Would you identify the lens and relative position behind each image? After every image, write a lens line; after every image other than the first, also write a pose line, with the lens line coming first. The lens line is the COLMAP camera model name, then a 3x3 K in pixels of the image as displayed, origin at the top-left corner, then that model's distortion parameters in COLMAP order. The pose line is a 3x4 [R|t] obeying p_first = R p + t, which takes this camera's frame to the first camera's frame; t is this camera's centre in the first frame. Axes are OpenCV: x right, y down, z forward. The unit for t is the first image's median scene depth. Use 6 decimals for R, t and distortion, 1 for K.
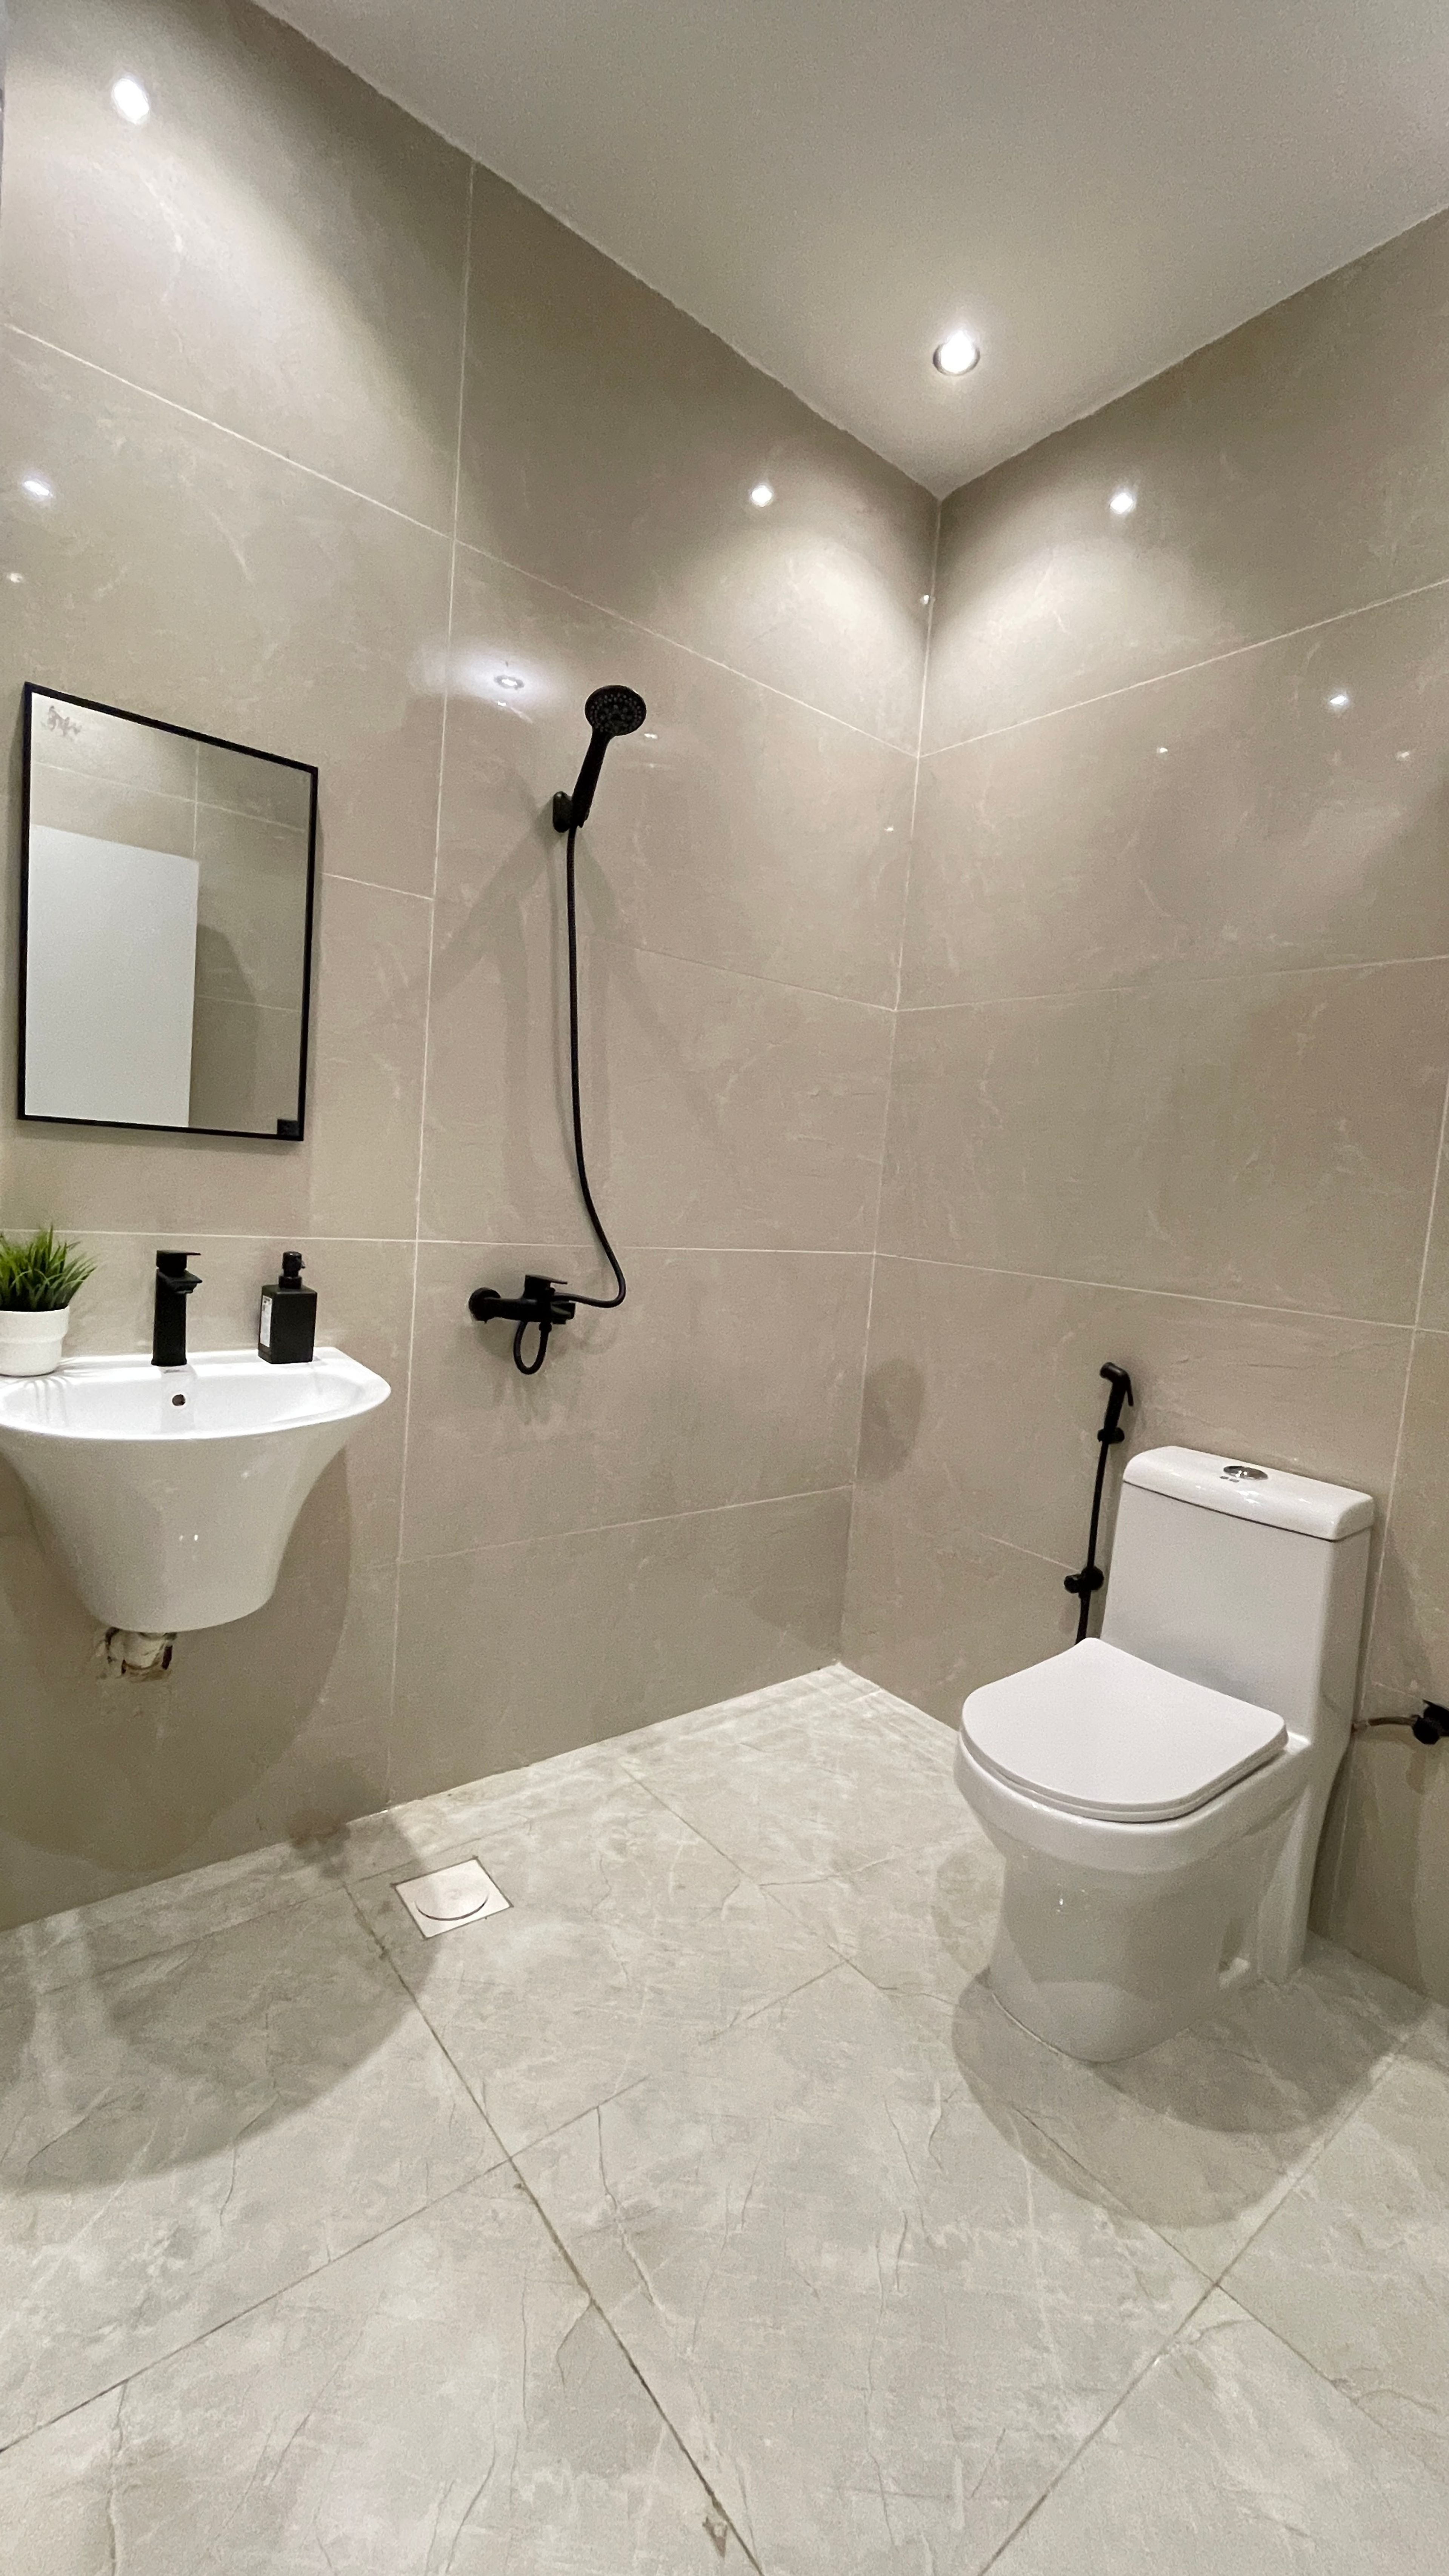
lens RADIAL K [[1056.0, 0, 721.8], [0, 1056.0, 1277.3], [0, 0, 1]] dist [-0.020796, 0.012645]
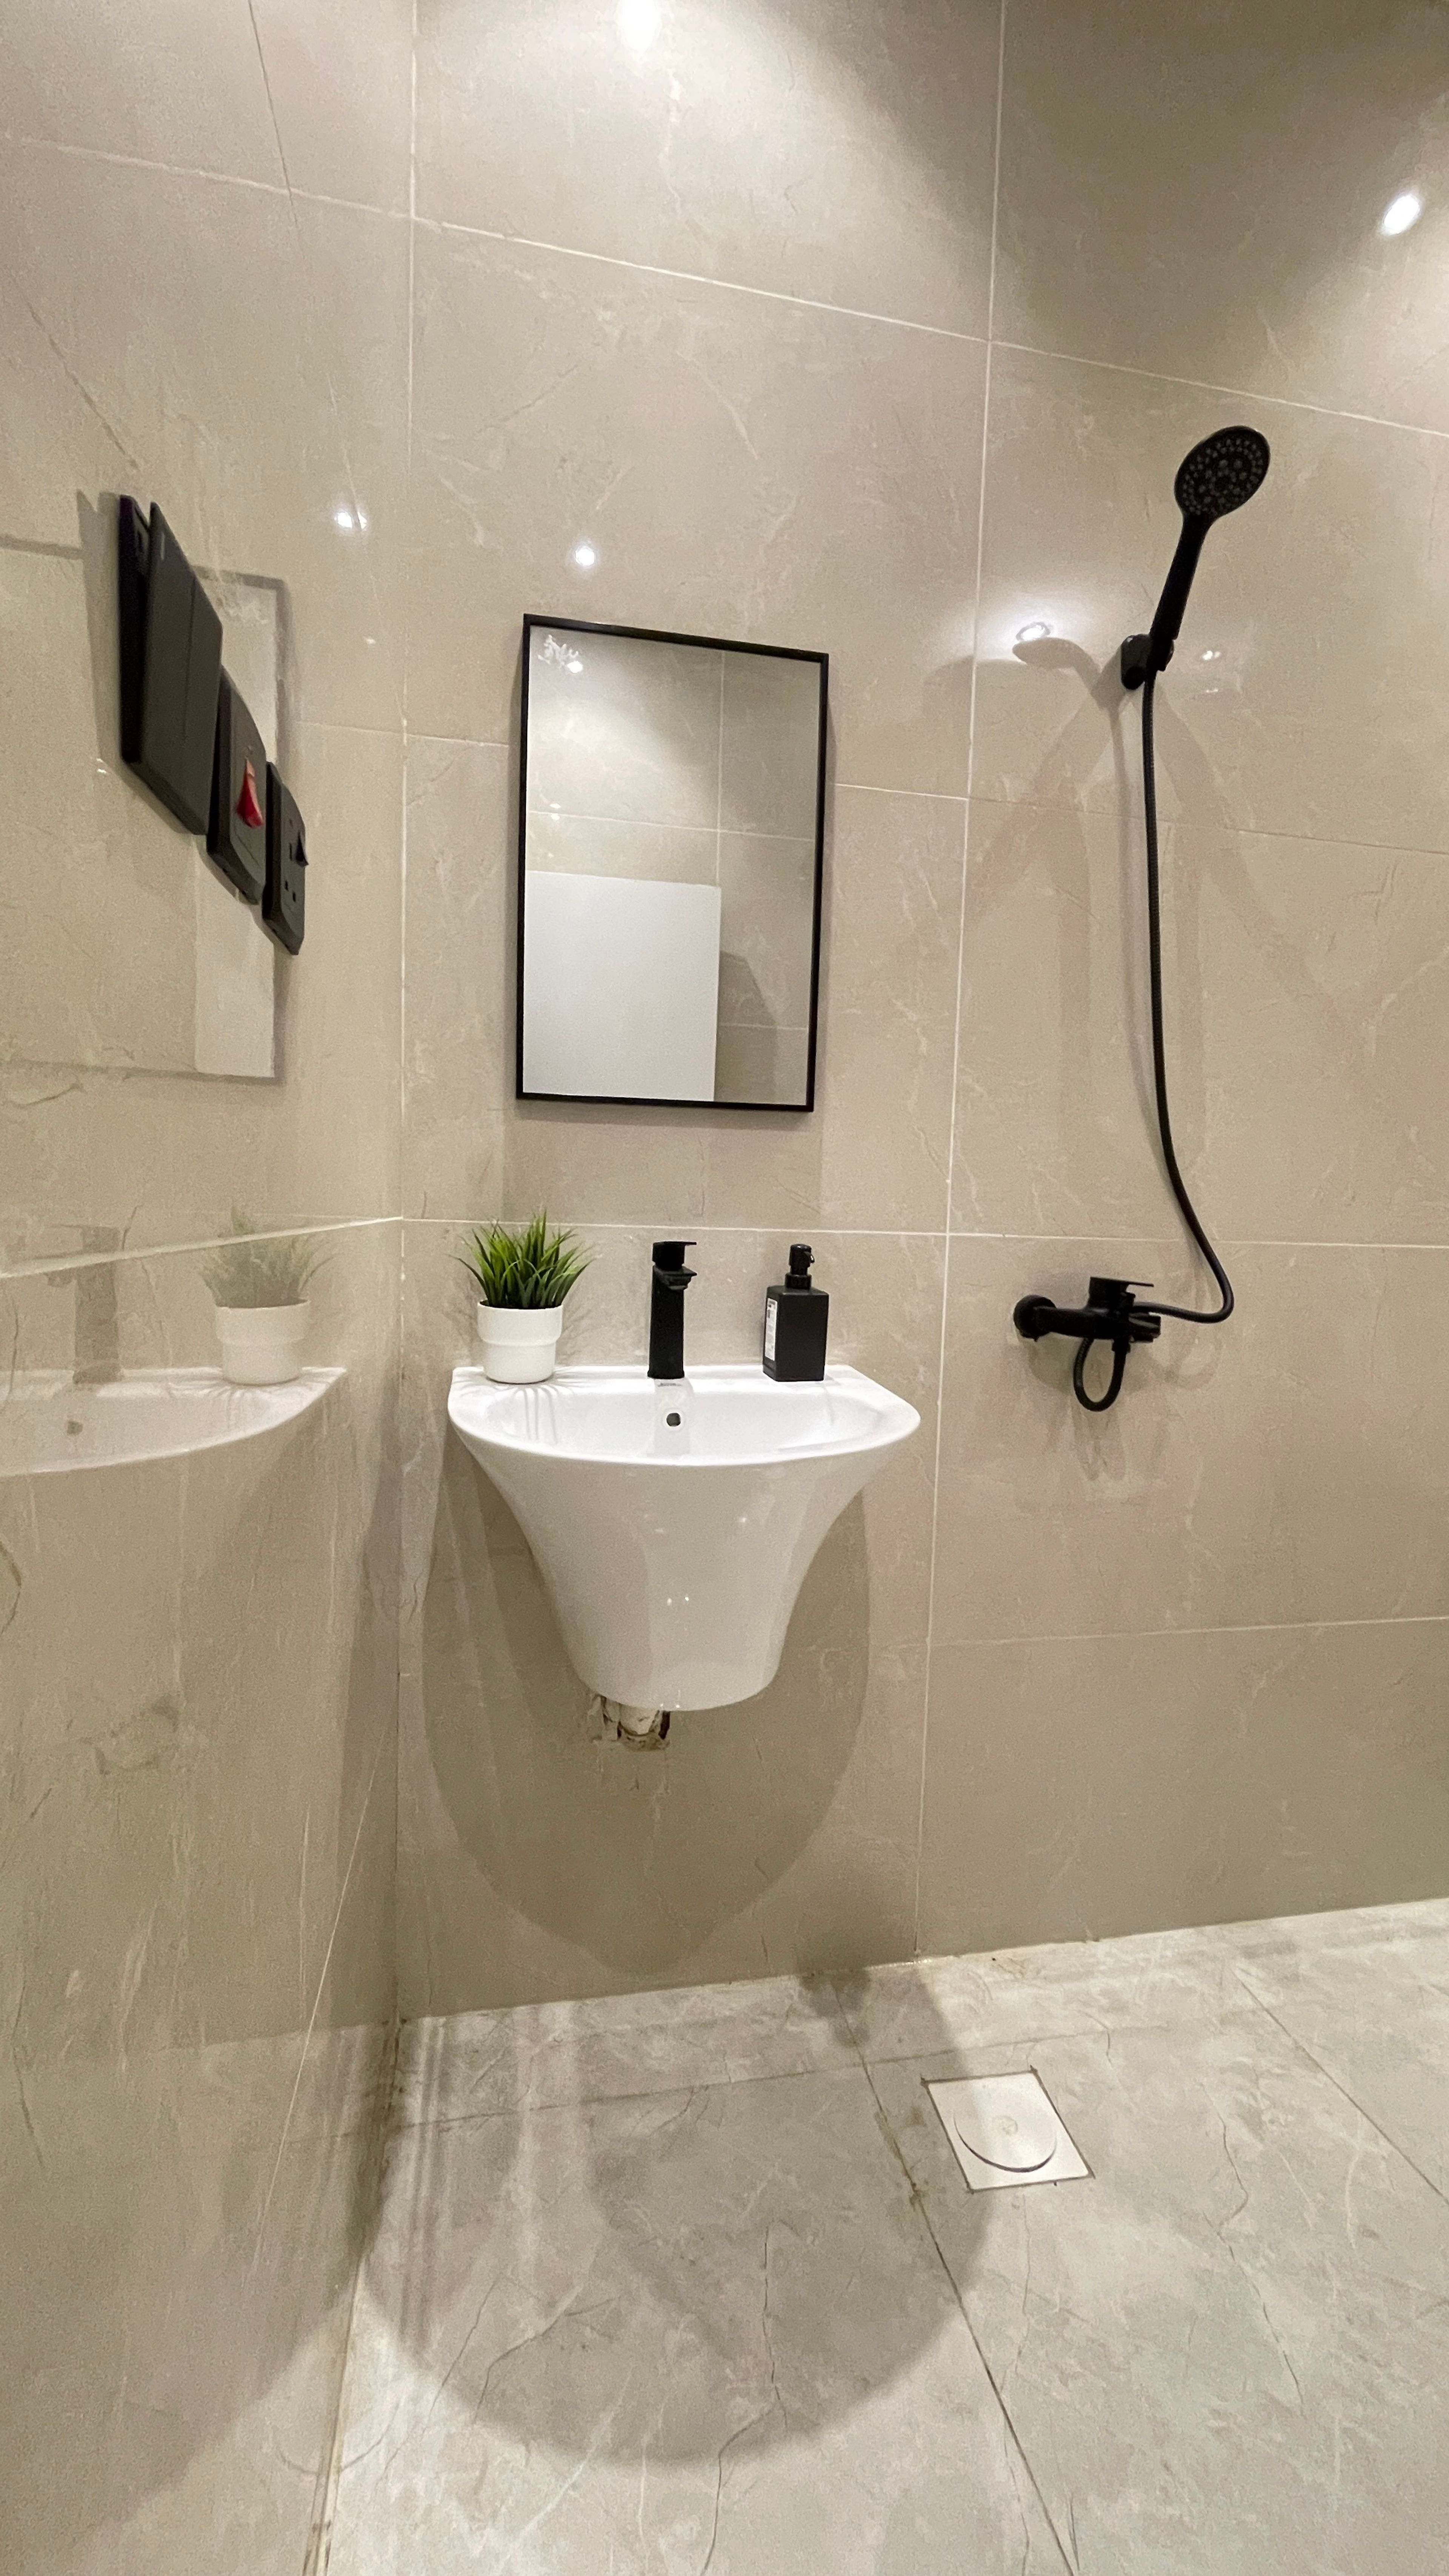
lens RADIAL K [[1051.9, 0, 724.3], [0, 1051.9, 1277.1], [0, 0, 1]] dist [0.005694, 0.000080]
pose [[0.889553, -0.020269, -0.456382, -0.081137], [-0.003288, 0.998705, -0.050764, 0.038910], [0.456820, 0.046658, 0.888335, 0.227211]]
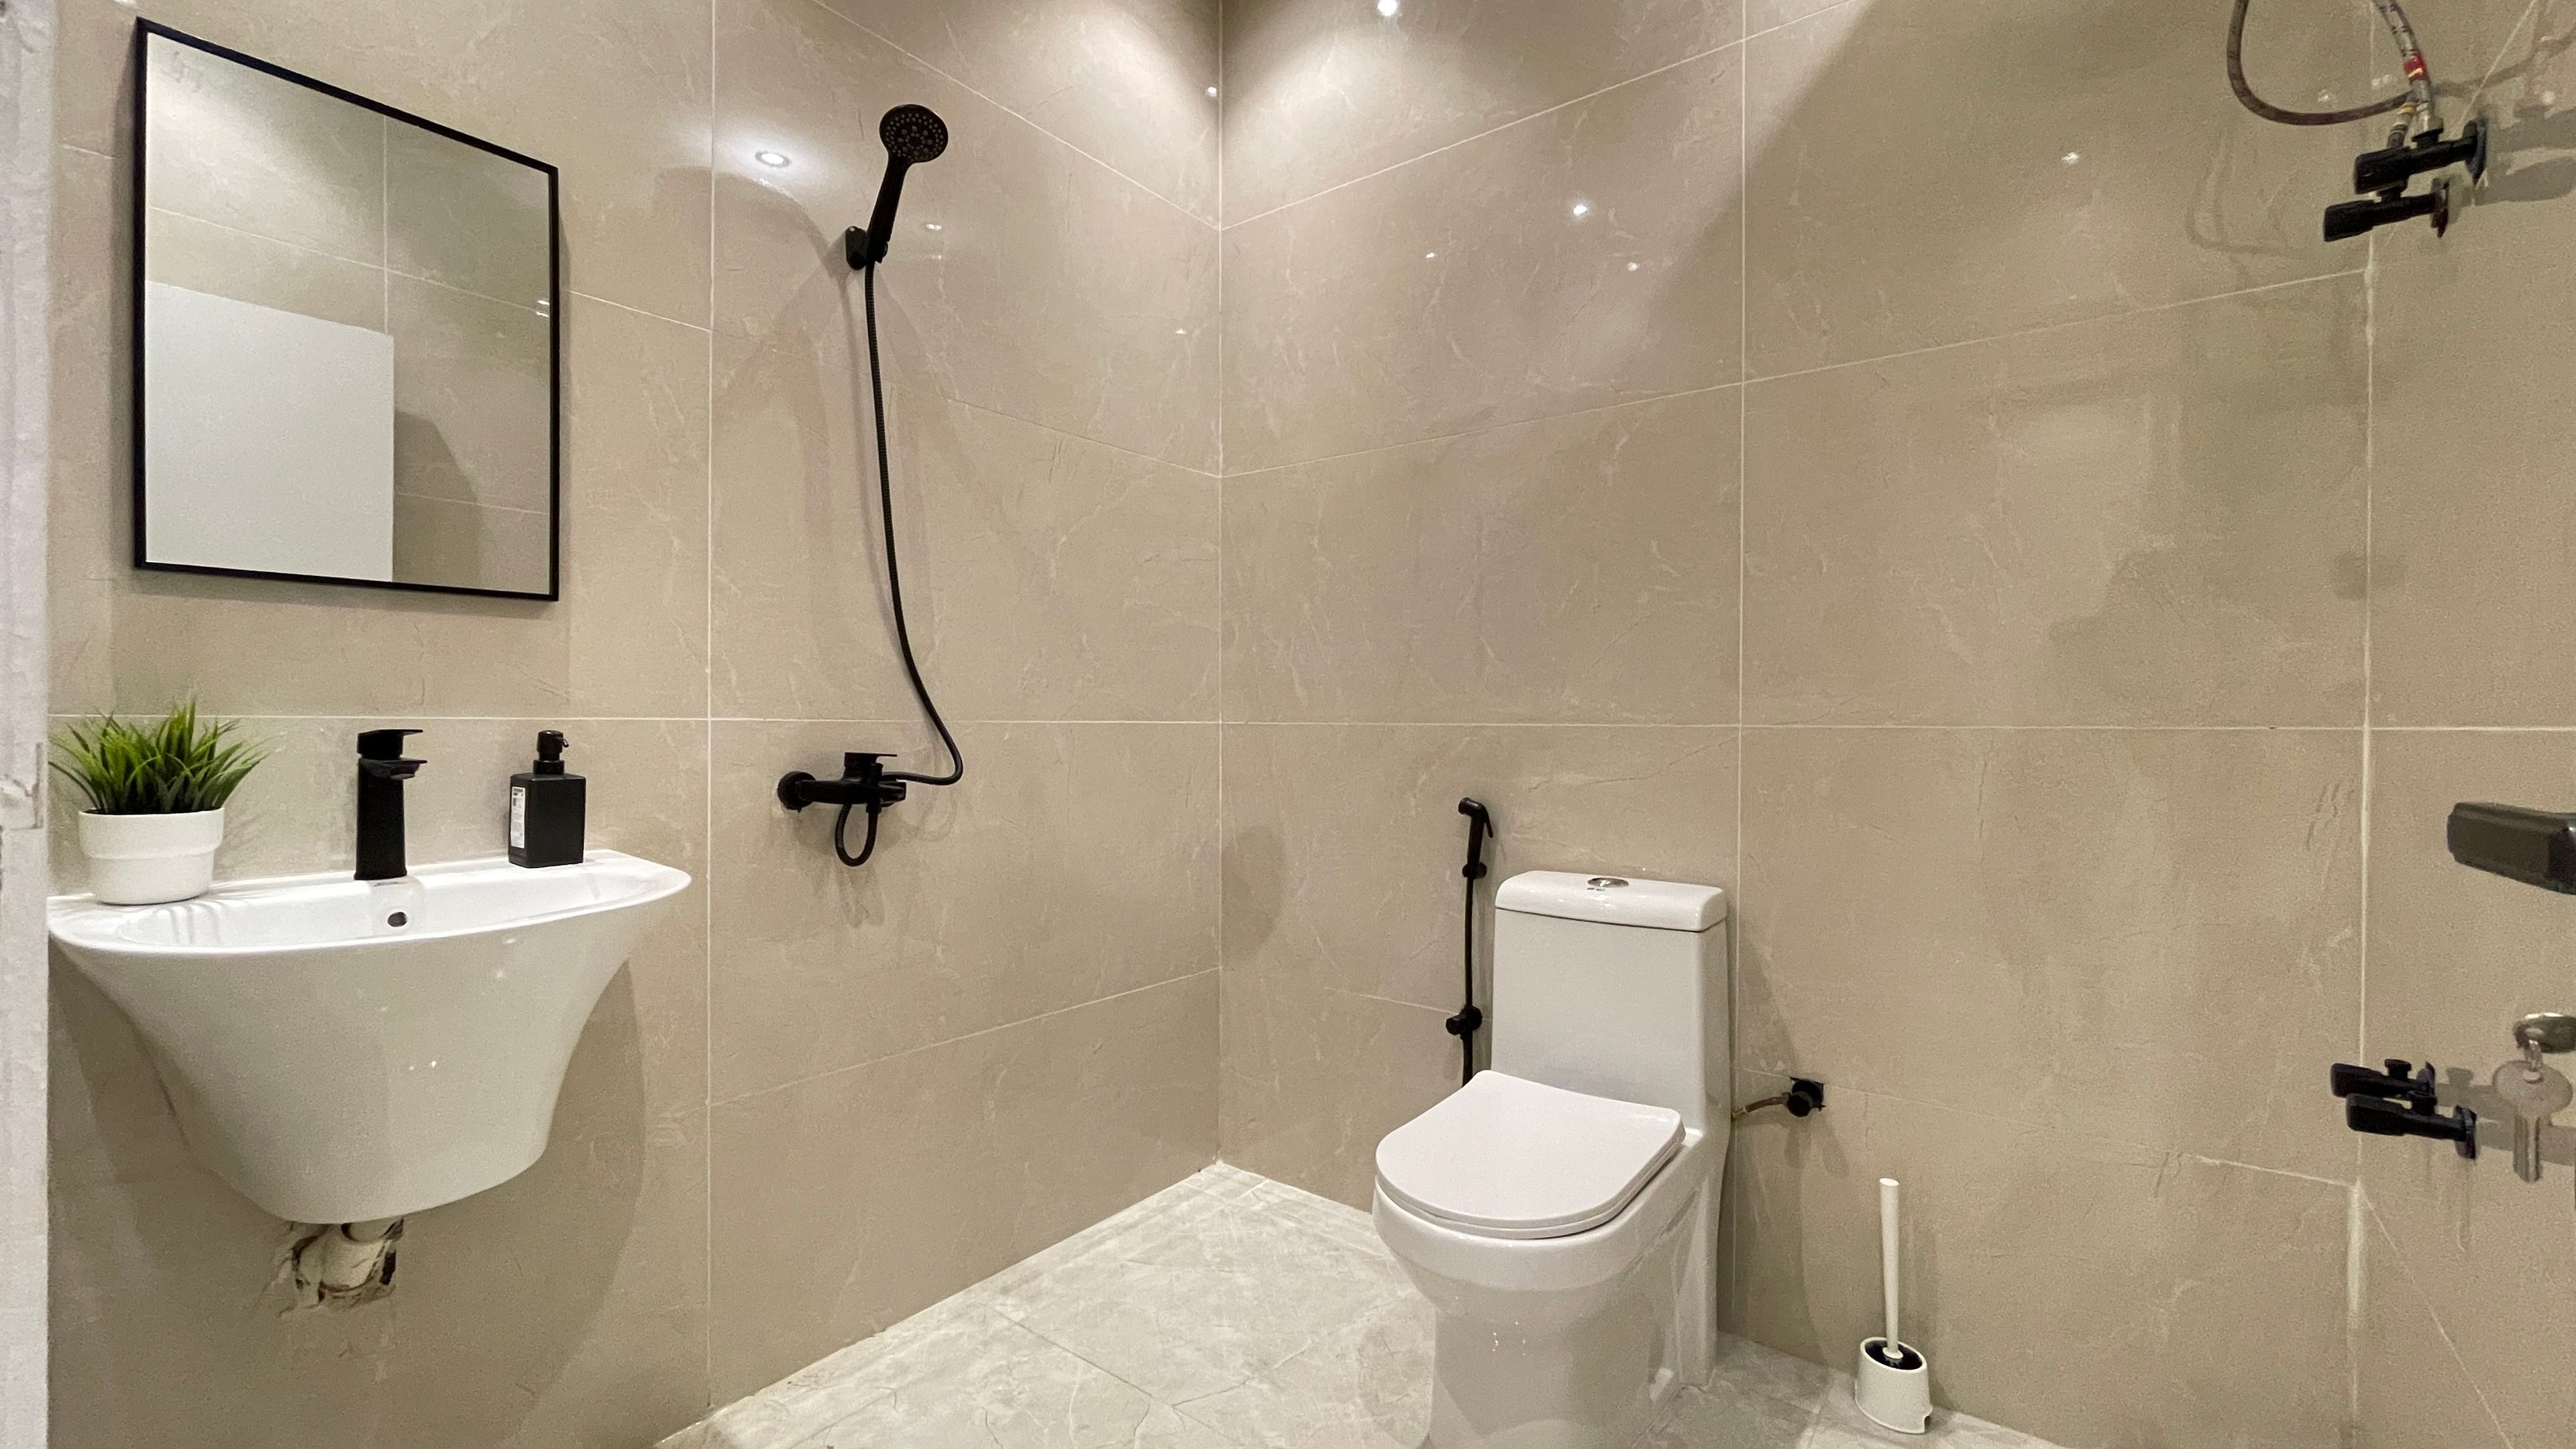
lens RADIAL K [[1056.0, 0, 1281.3], [0, 1056.0, 728.5], [0, 0, 1]] dist [-0.020796, 0.012645]
pose [[0.968861, -0.074090, 0.236259, -0.042139], [0.092097, 0.993554, -0.066101, 0.073937], [-0.229839, 0.085802, 0.969439, 0.063746]]
